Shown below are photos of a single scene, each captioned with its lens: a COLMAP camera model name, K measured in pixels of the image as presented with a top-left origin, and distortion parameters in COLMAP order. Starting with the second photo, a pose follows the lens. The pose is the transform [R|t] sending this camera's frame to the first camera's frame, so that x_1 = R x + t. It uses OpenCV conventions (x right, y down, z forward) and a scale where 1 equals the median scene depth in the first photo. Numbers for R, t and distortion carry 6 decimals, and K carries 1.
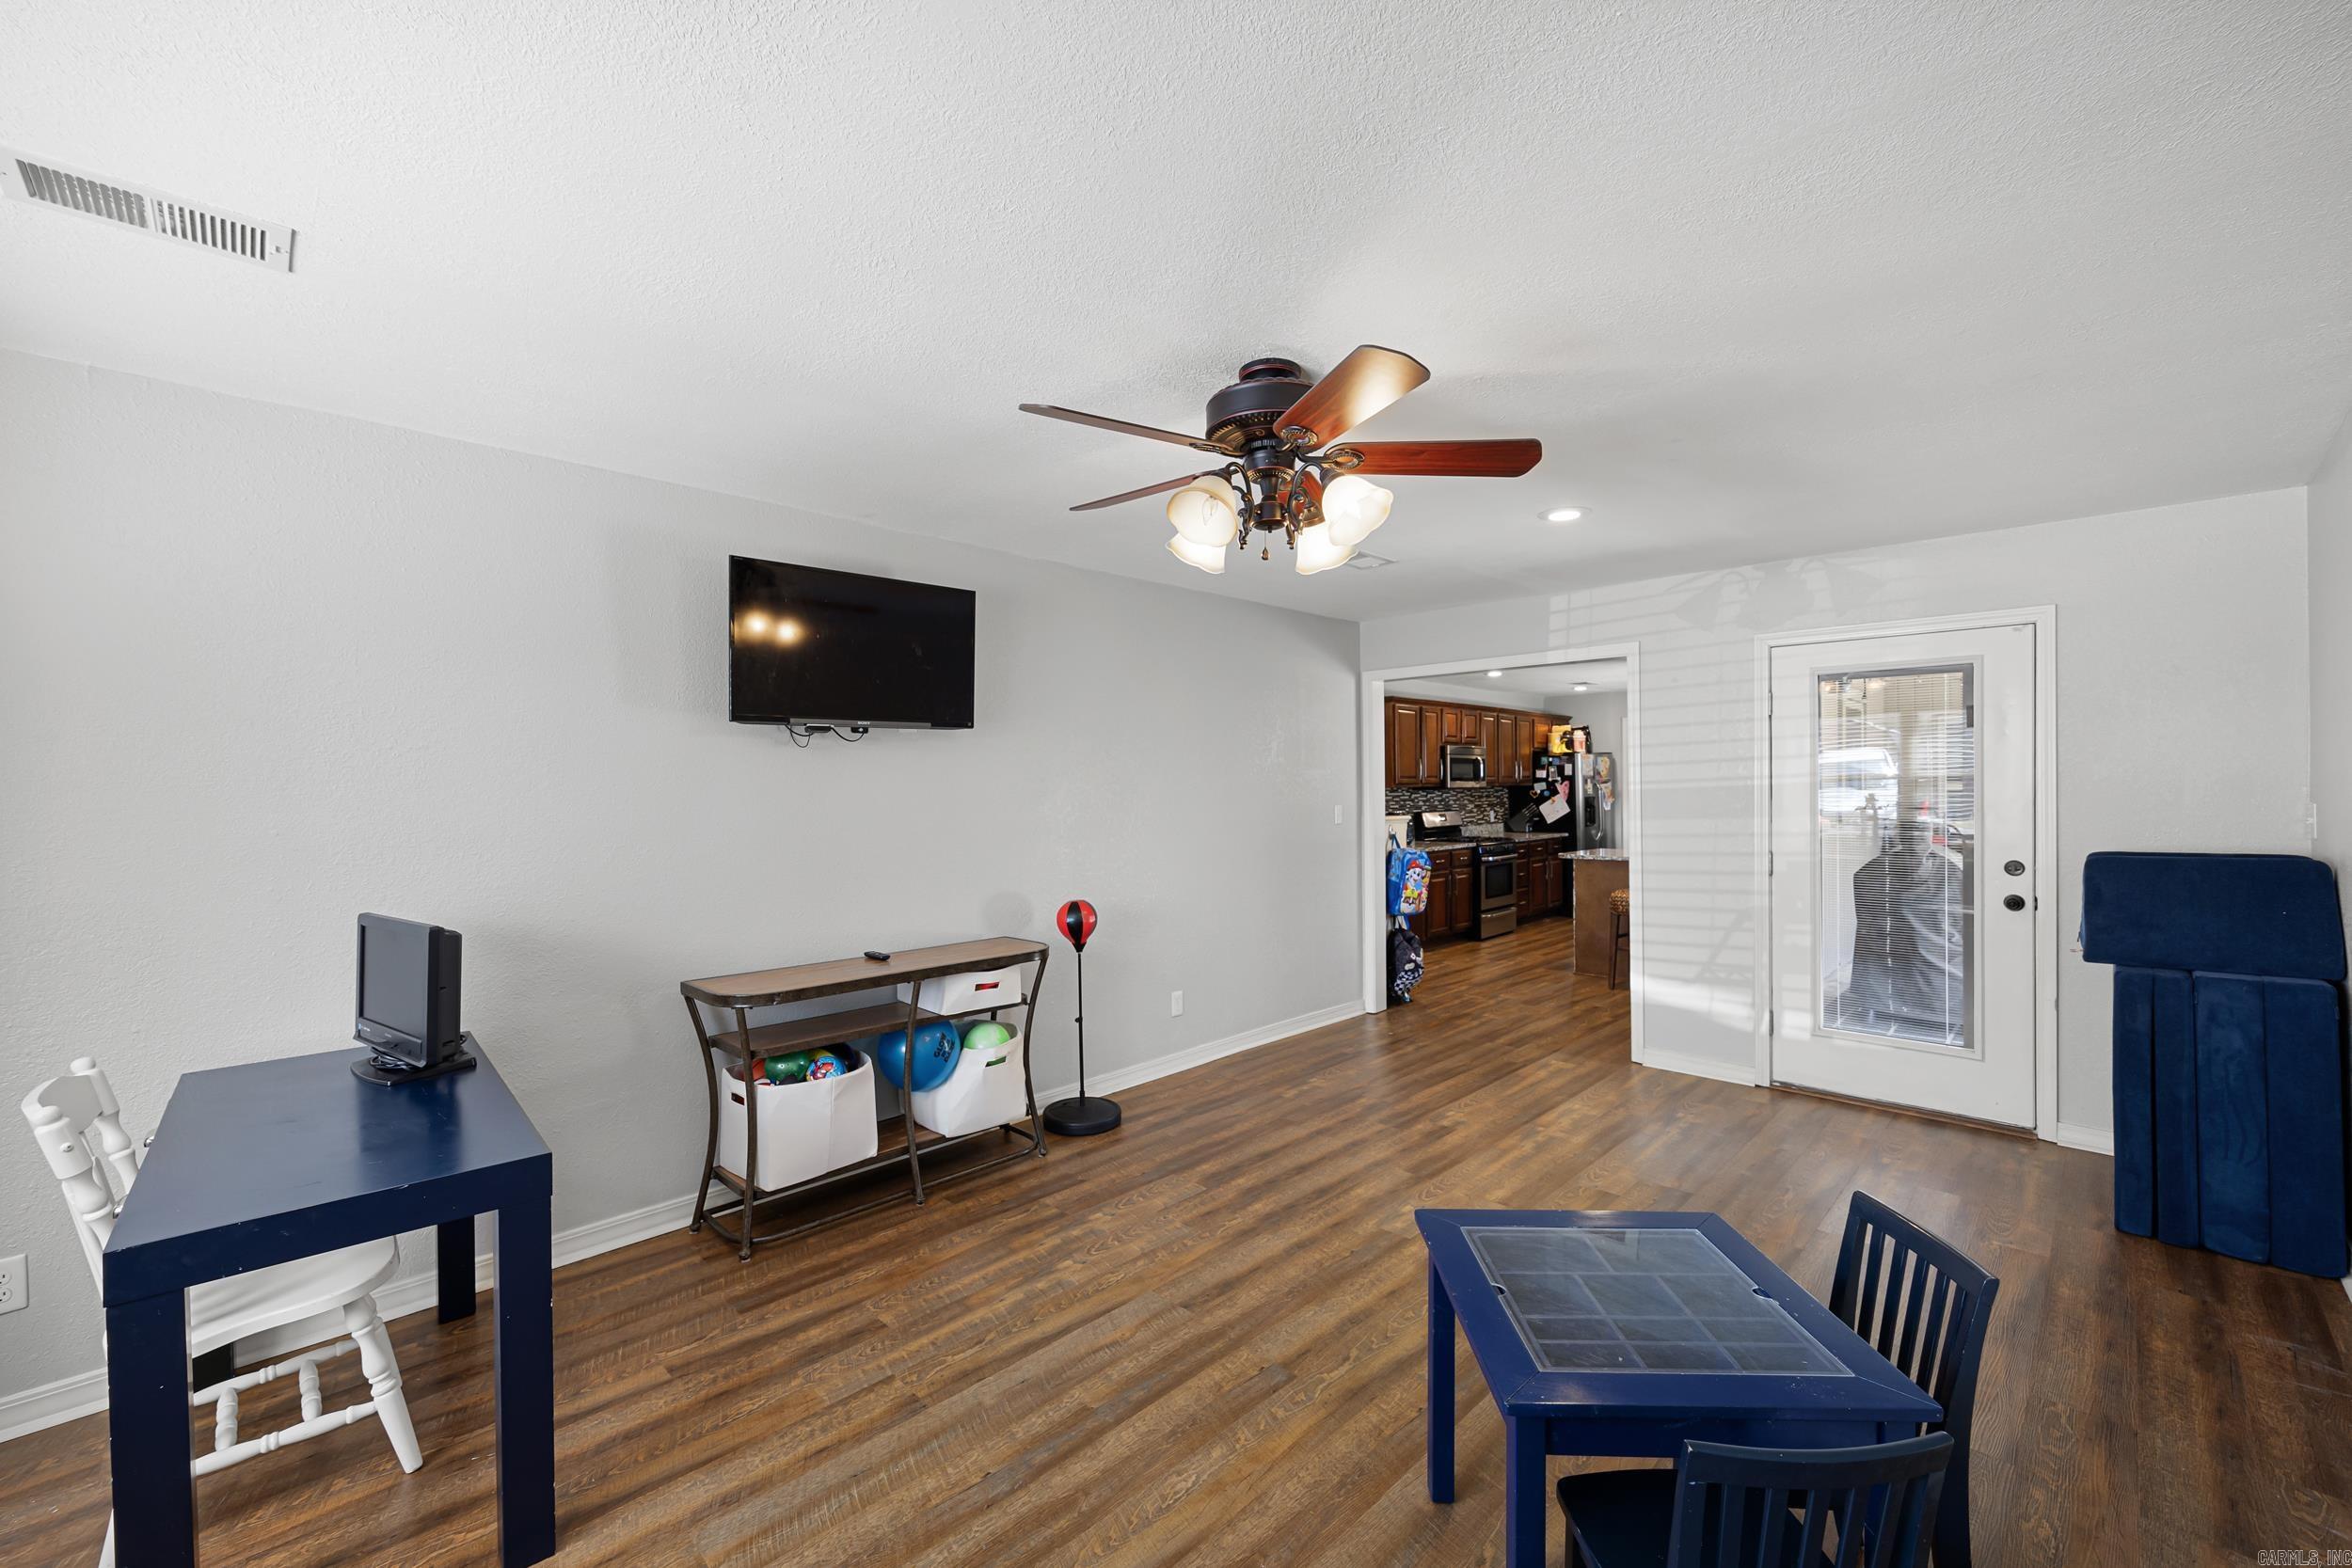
lens RADIAL K [[954.7, 0, 1186.3], [0, 954.7, 786.8], [0, 0, 1]] dist [-0.004328, -0.000269]
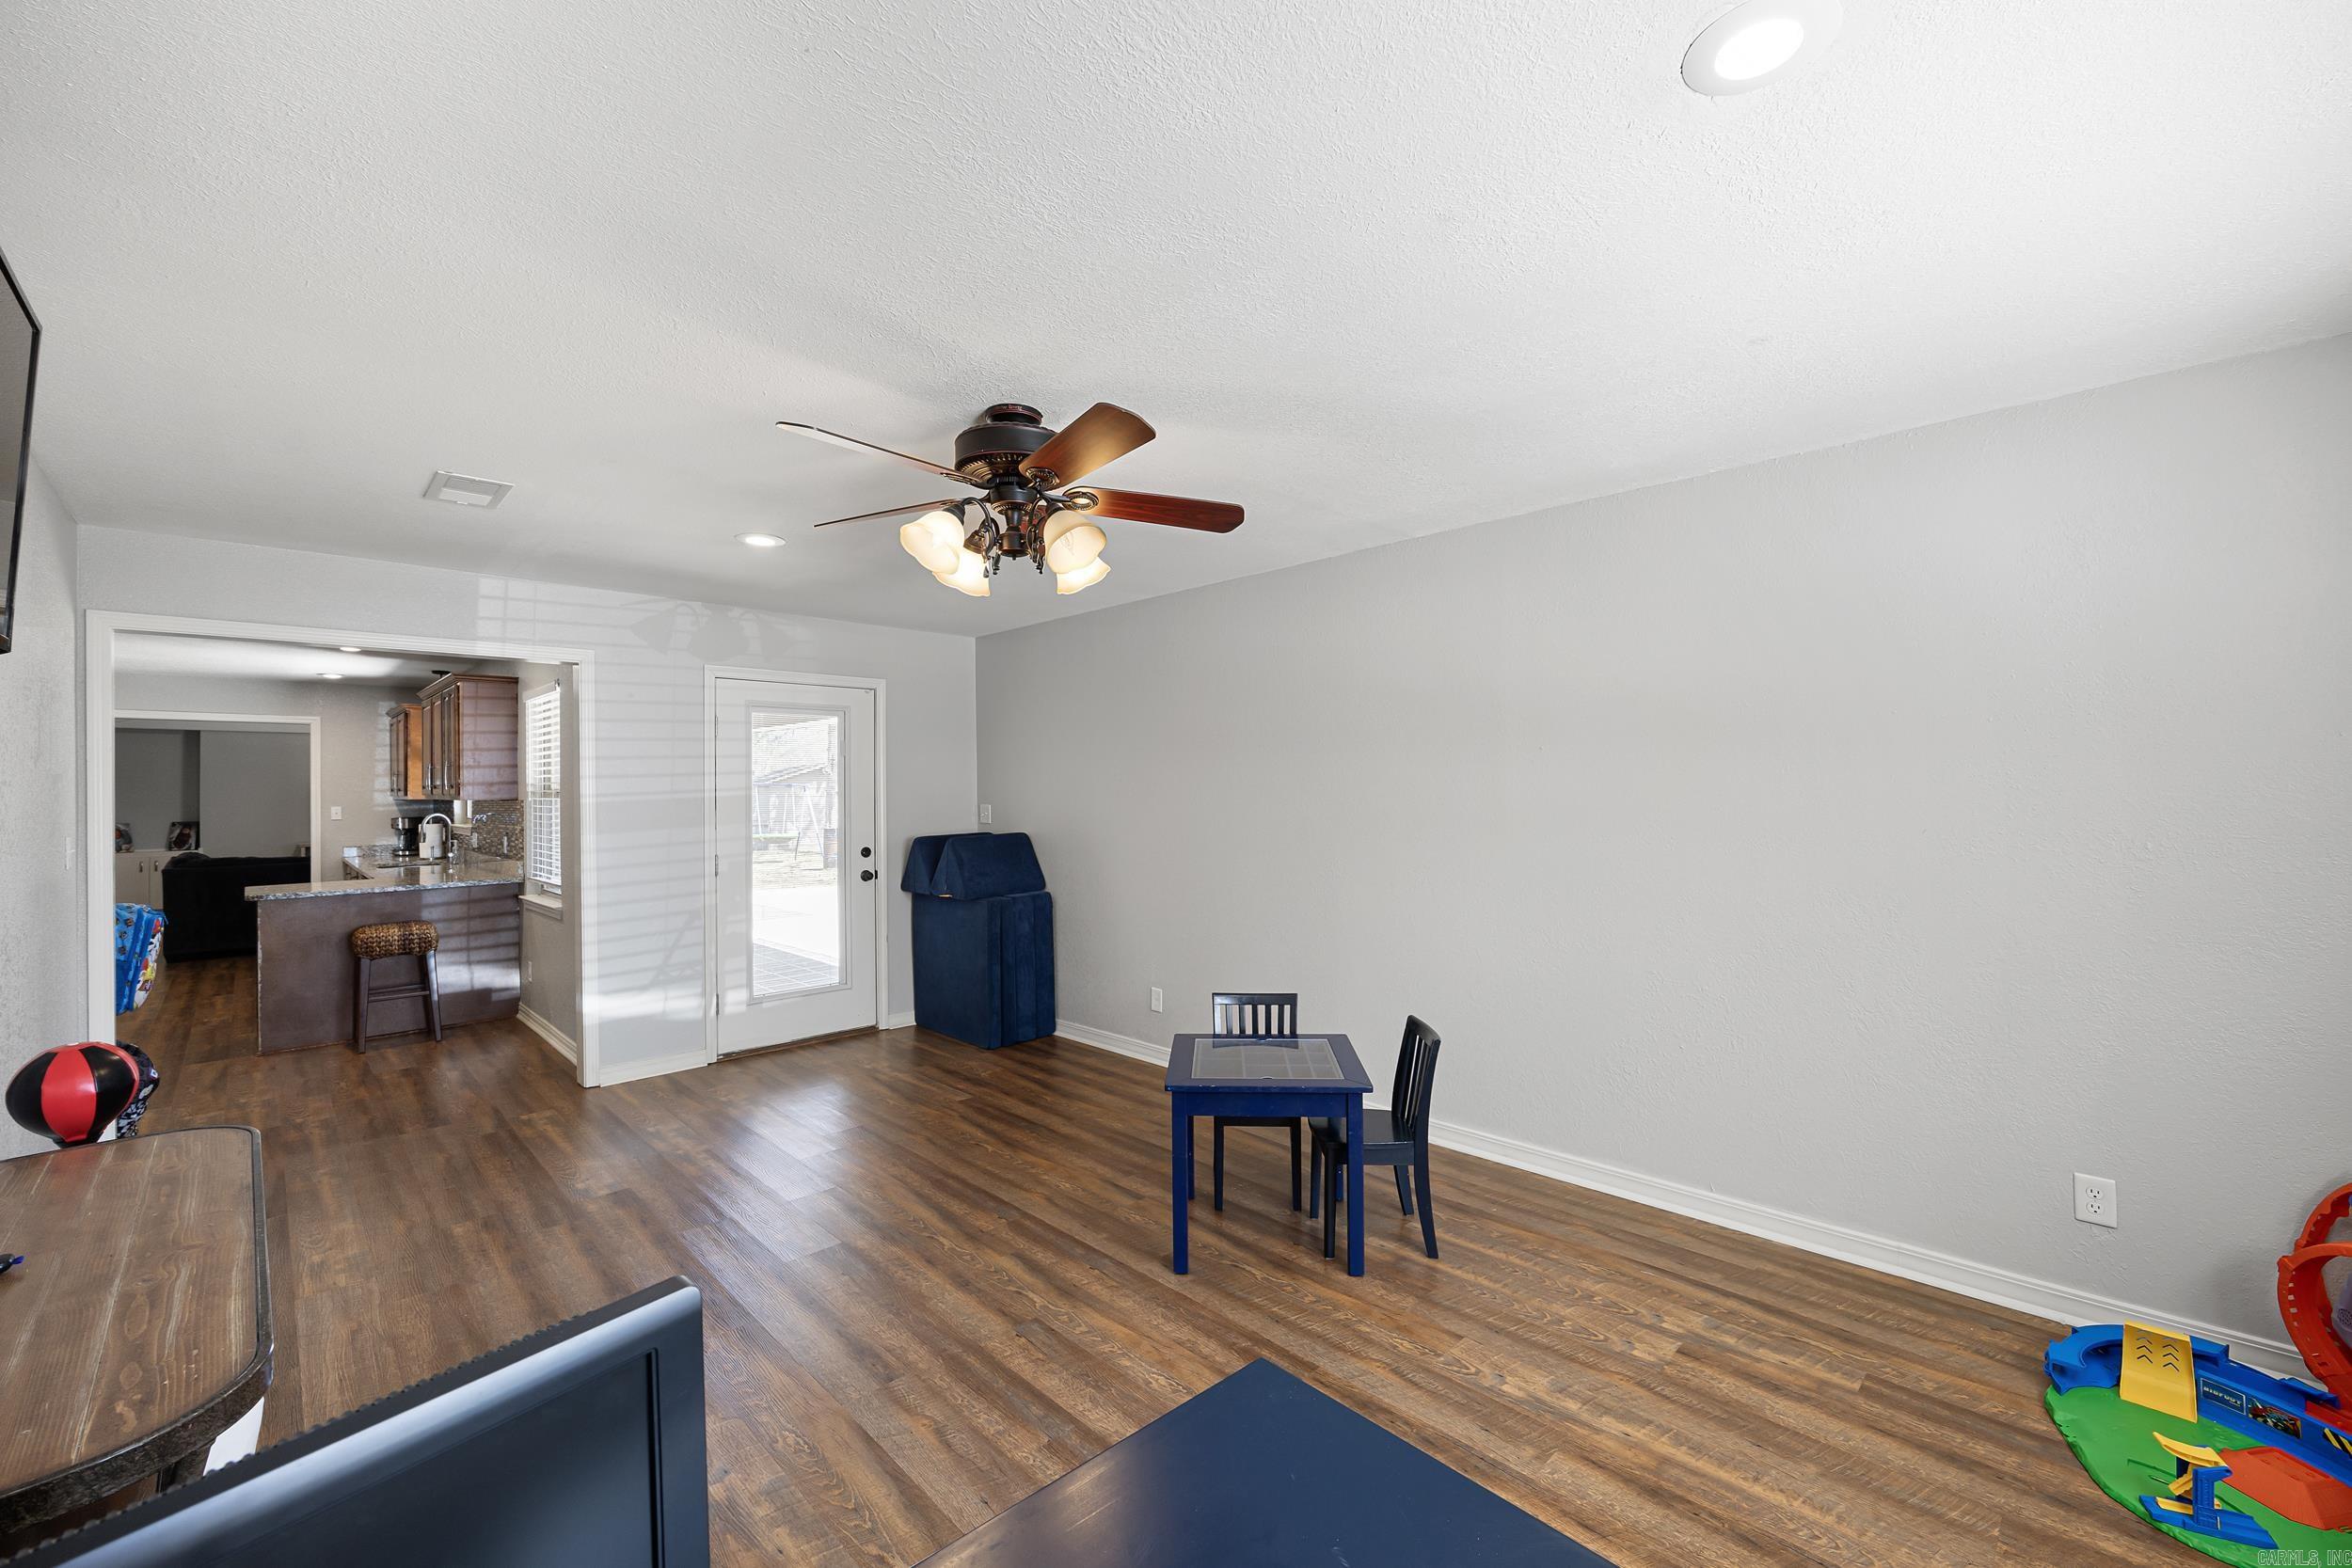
lens RADIAL K [[954.7, 0, 1186.1], [0, 954.7, 785.9], [0, 0, 1]] dist [-0.004328, -0.000269]
pose [[0.002126, 0.012689, 0.999917, -0.539756], [0.012146, 0.999845, -0.012714, 0.005696], [-0.999924, 0.012172, 0.001972, 0.434776]]
